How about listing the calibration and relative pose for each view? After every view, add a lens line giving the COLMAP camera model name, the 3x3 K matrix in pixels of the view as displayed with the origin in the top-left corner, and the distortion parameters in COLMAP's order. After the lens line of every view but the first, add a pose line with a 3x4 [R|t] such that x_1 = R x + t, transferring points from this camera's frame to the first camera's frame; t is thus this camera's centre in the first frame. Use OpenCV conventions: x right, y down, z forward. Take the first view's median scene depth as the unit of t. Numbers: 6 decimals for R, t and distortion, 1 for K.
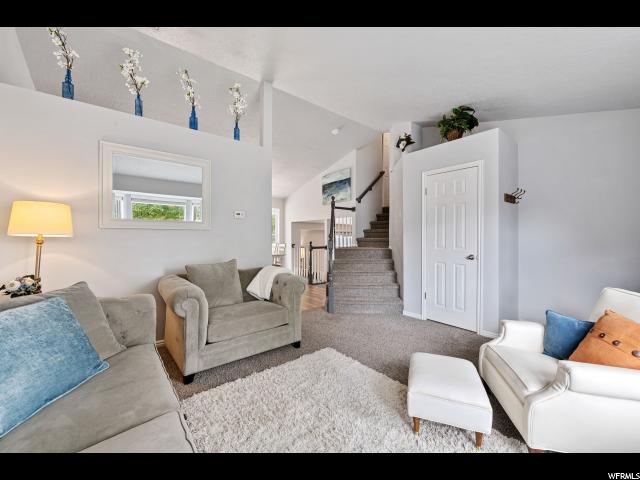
lens RADIAL K [[260.3, 0, 320.0], [0, 260.3, 240.0], [0, 0, 1]] dist [-0.000460, -0.000040]
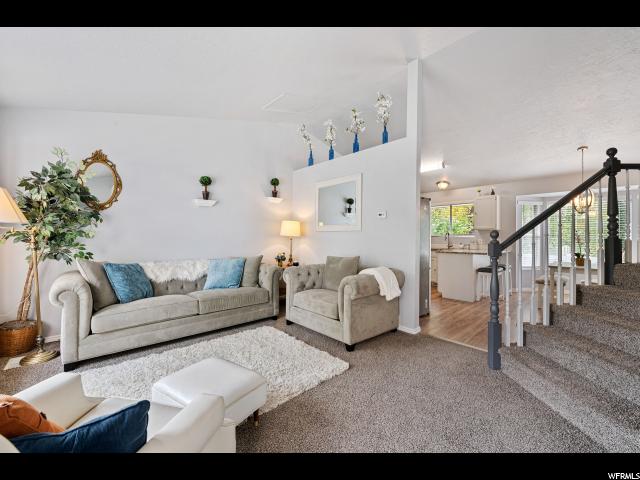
lens RADIAL K [[274.4, 0, 321.7], [0, 274.4, 233.3], [0, 0, 1]] dist [0.002006, -0.000108]
pose [[0.031151, -0.001239, -0.999514, 0.970215], [-0.000054, 0.999999, -0.001242, -0.027337], [0.999515, 0.000093, 0.031151, 0.895576]]
